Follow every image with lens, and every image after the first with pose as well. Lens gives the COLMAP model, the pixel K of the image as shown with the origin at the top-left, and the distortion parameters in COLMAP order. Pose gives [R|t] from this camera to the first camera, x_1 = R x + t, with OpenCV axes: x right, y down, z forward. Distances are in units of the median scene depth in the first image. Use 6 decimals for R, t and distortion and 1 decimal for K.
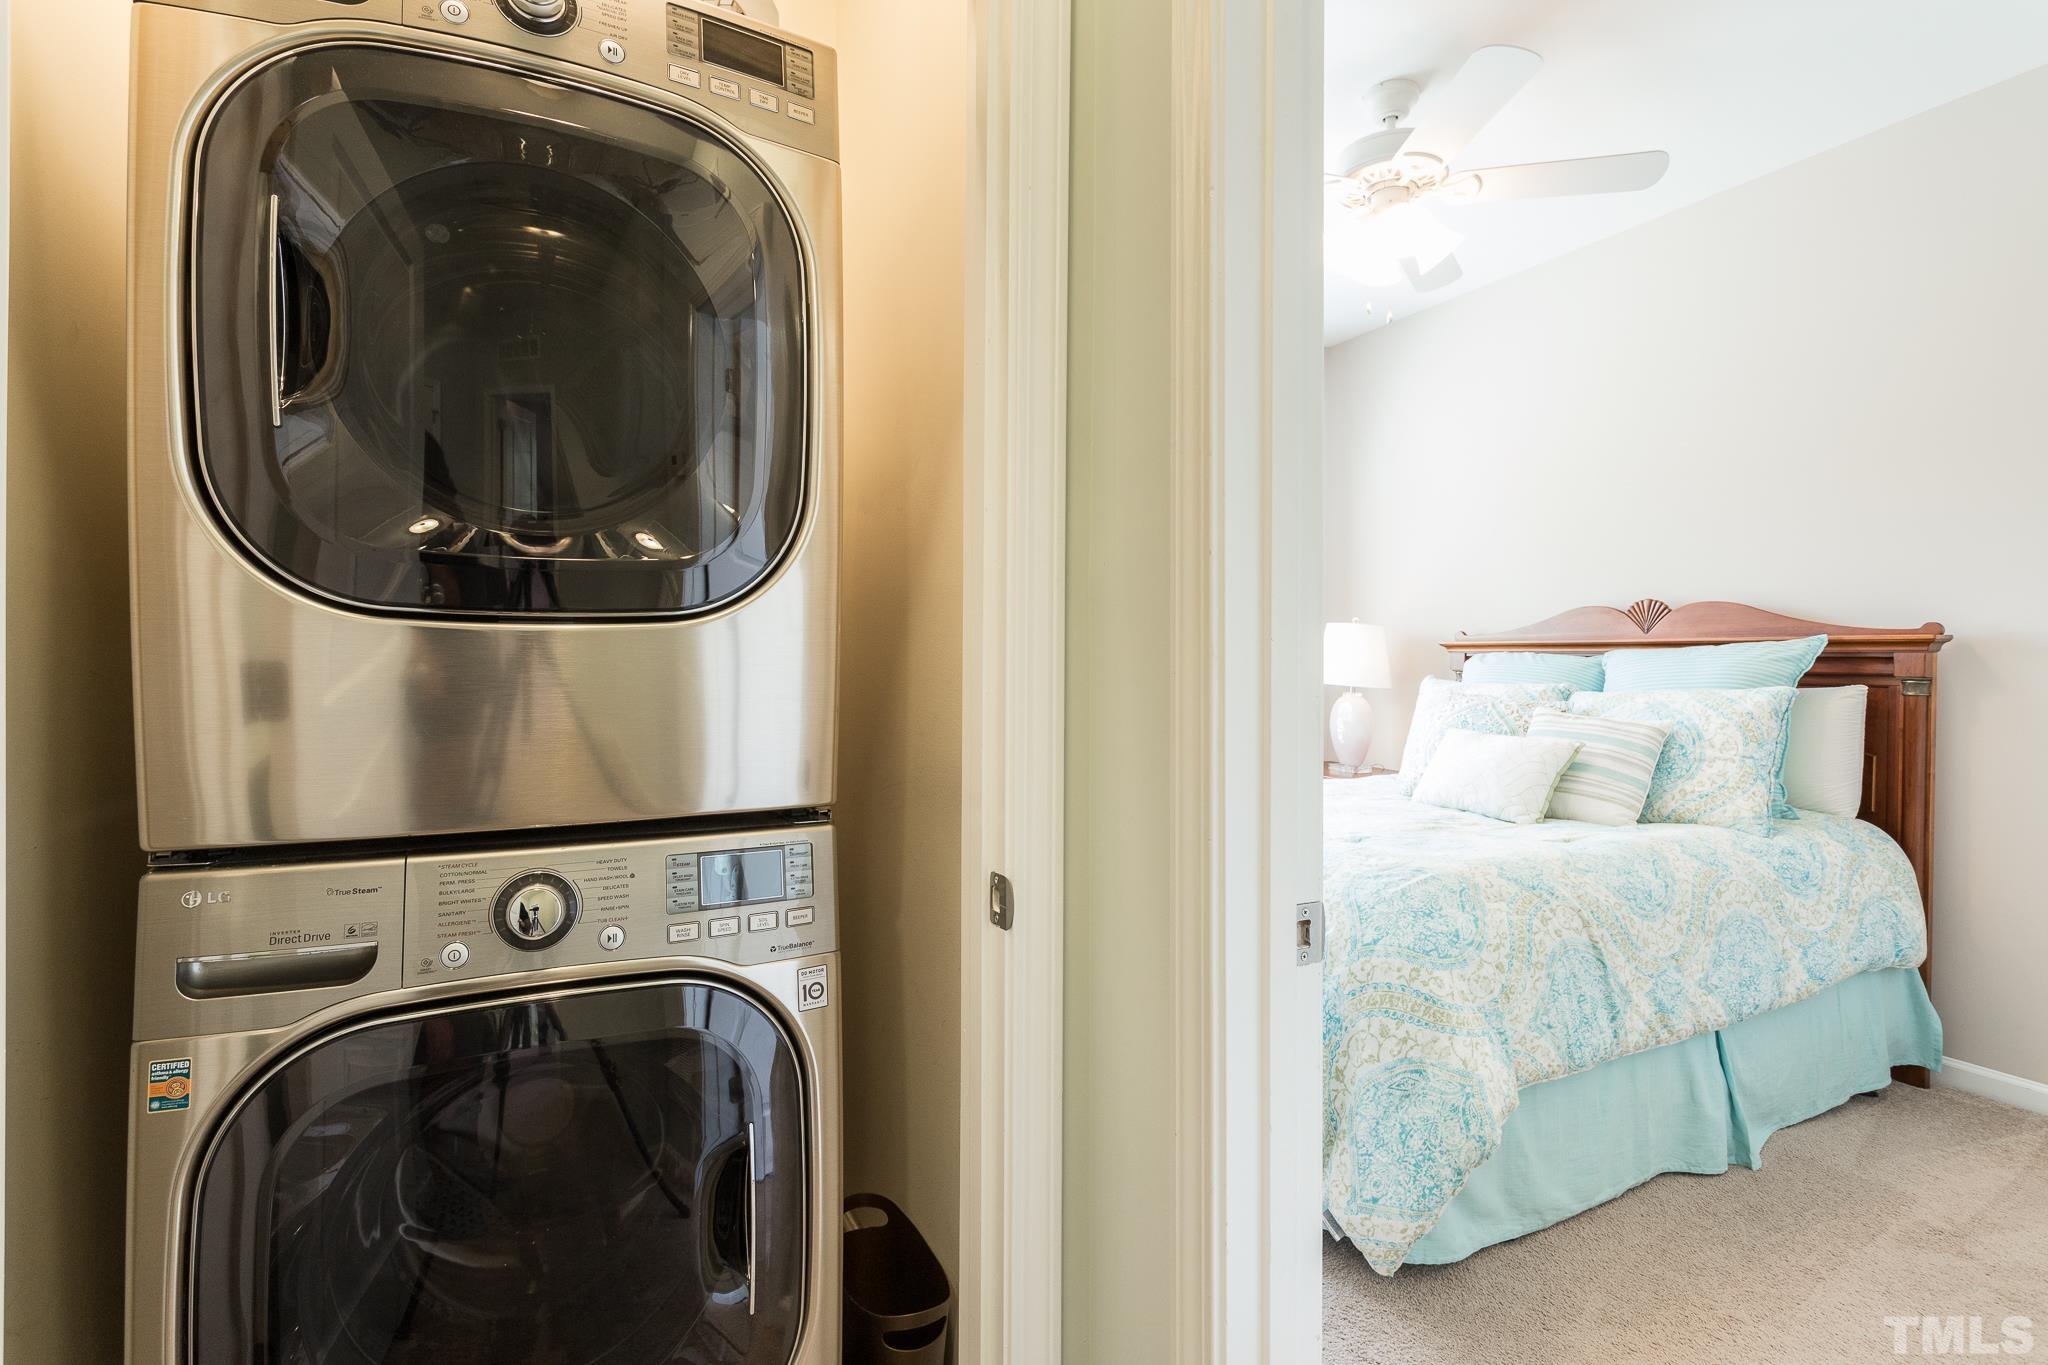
lens RADIAL K [[985.3, 0, 1023.2], [0, 985.3, 682.2], [0, 0, 1]] dist [0.004252, -0.000173]
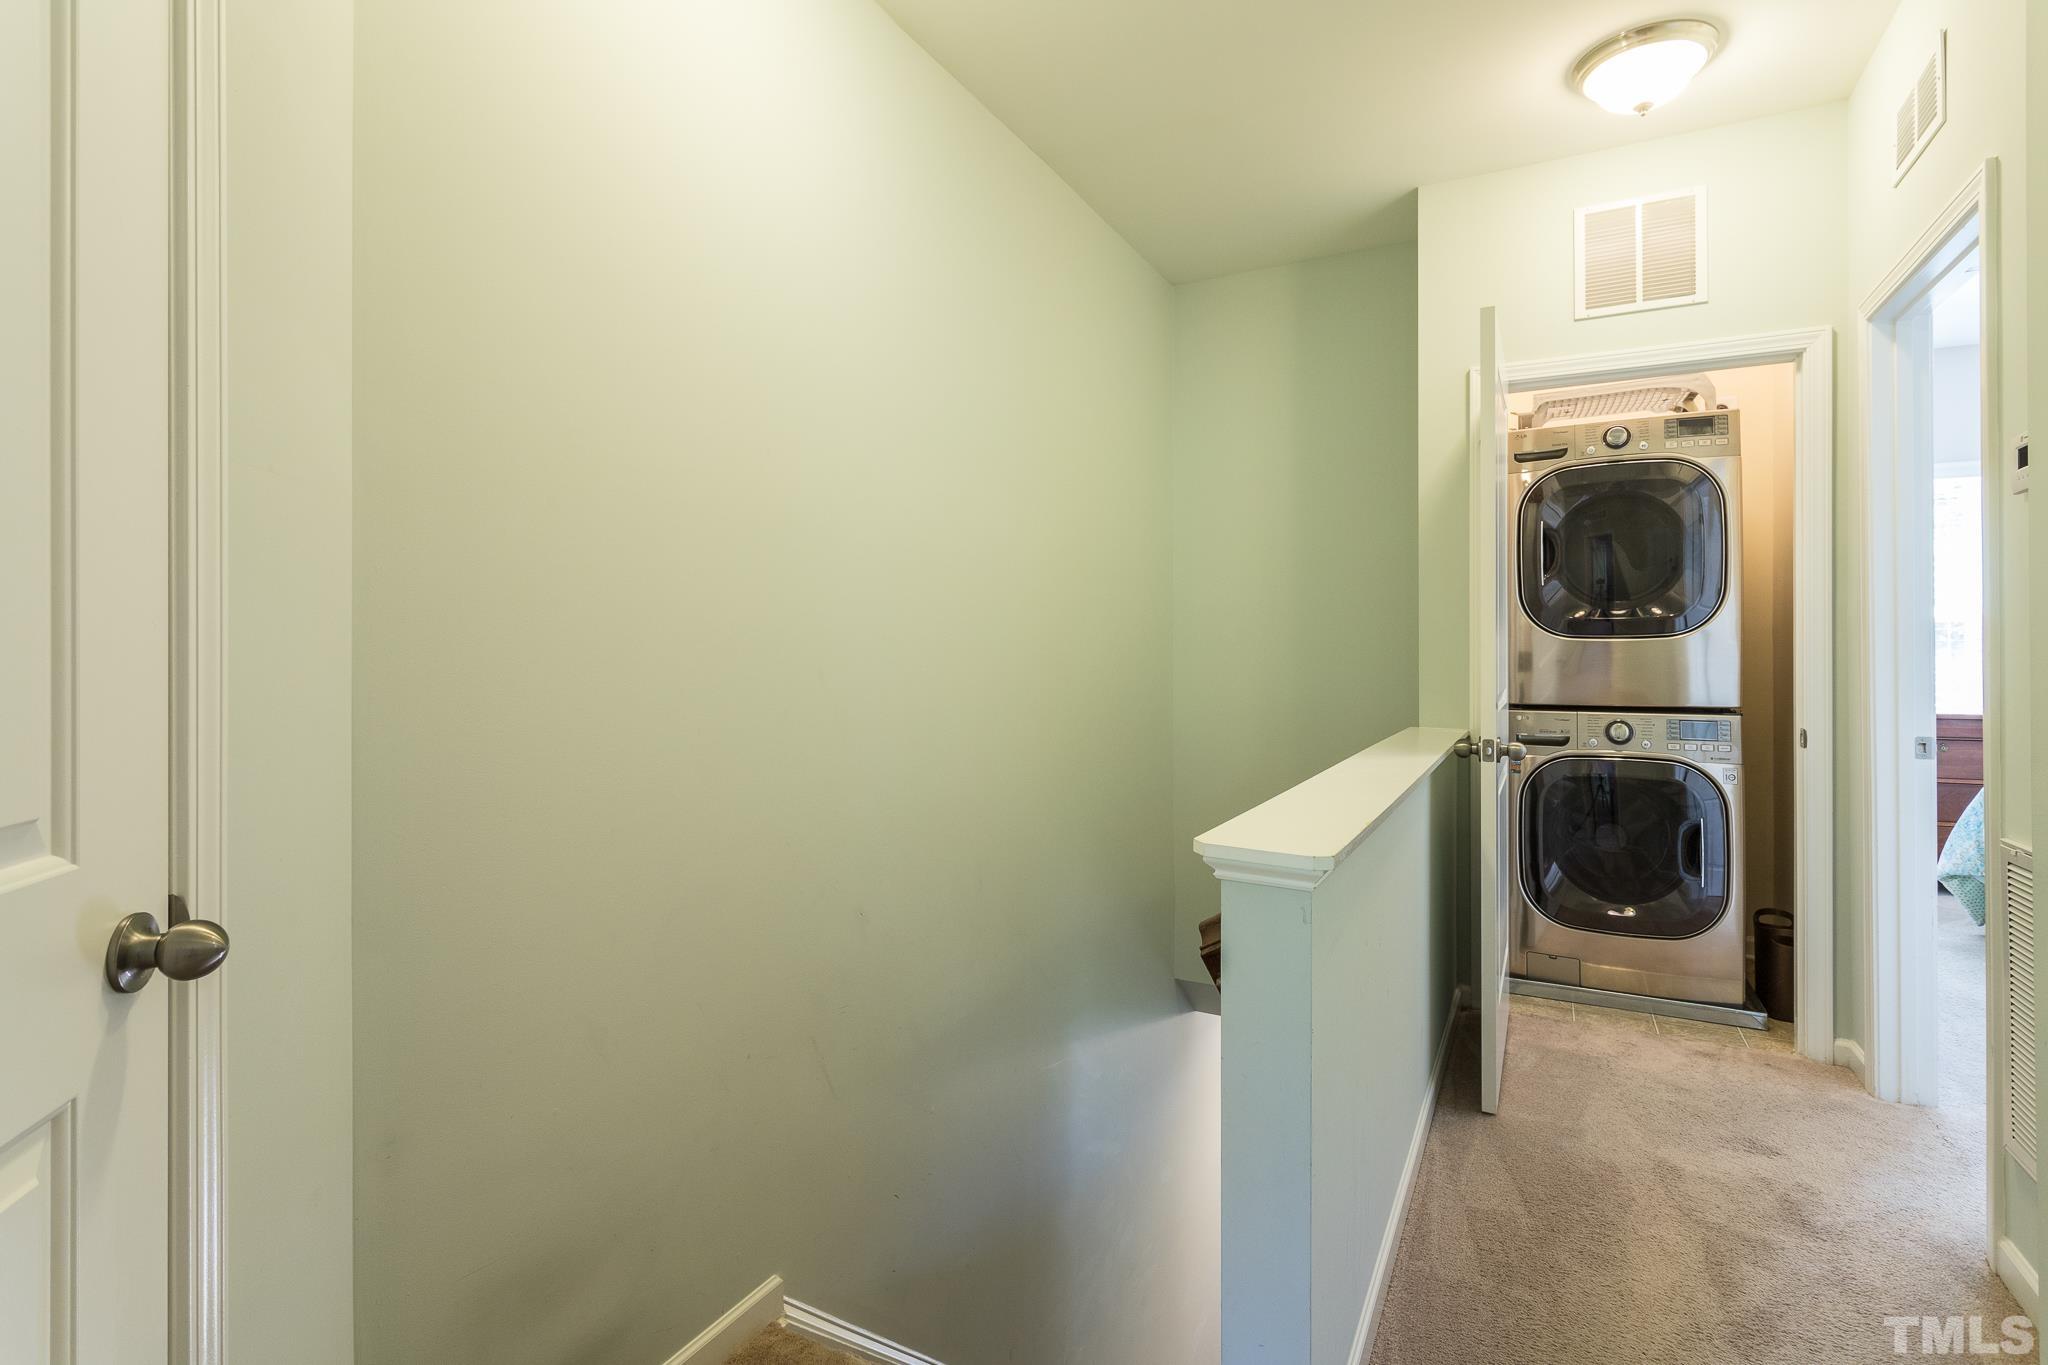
lens RADIAL K [[985.3, 0, 994.5], [0, 985.3, 642.7], [0, 0, 1]] dist [0.004252, -0.000173]
pose [[0.568930, -0.010896, -0.822314, 0.890852], [0.006556, 0.999941, -0.008714, -0.033343], [0.822360, -0.000433, 0.568968, -2.247196]]
